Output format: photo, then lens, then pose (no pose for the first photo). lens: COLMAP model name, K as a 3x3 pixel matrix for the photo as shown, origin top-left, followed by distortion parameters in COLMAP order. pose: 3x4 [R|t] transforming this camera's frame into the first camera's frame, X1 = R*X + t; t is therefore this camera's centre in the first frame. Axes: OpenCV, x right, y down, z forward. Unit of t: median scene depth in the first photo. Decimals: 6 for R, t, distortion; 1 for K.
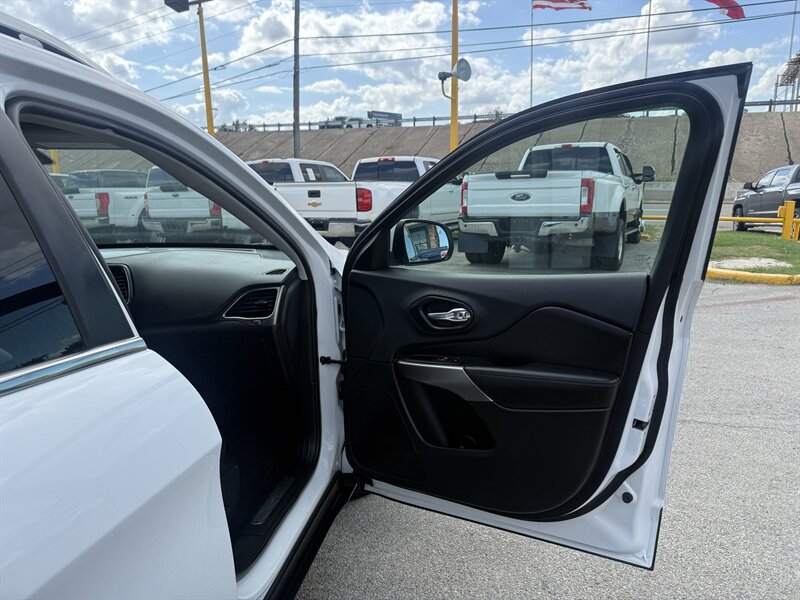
lens RADIAL K [[575.1, 0, 407.4], [0, 575.1, 298.7], [0, 0, 1]] dist [0.032965, -0.042313]
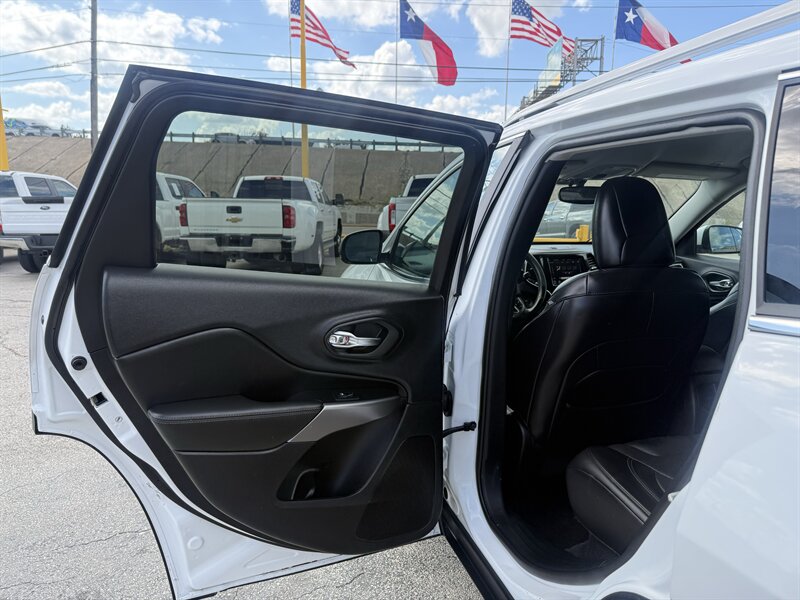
lens RADIAL K [[575.1, 0, 403.9], [0, 575.1, 298.2], [0, 0, 1]] dist [0.032965, -0.042313]
pose [[0.916337, -0.034524, 0.398918, -0.228209], [0.050130, 0.998329, -0.028754, 0.010753], [-0.397258, 0.046346, 0.916536, -0.018306]]
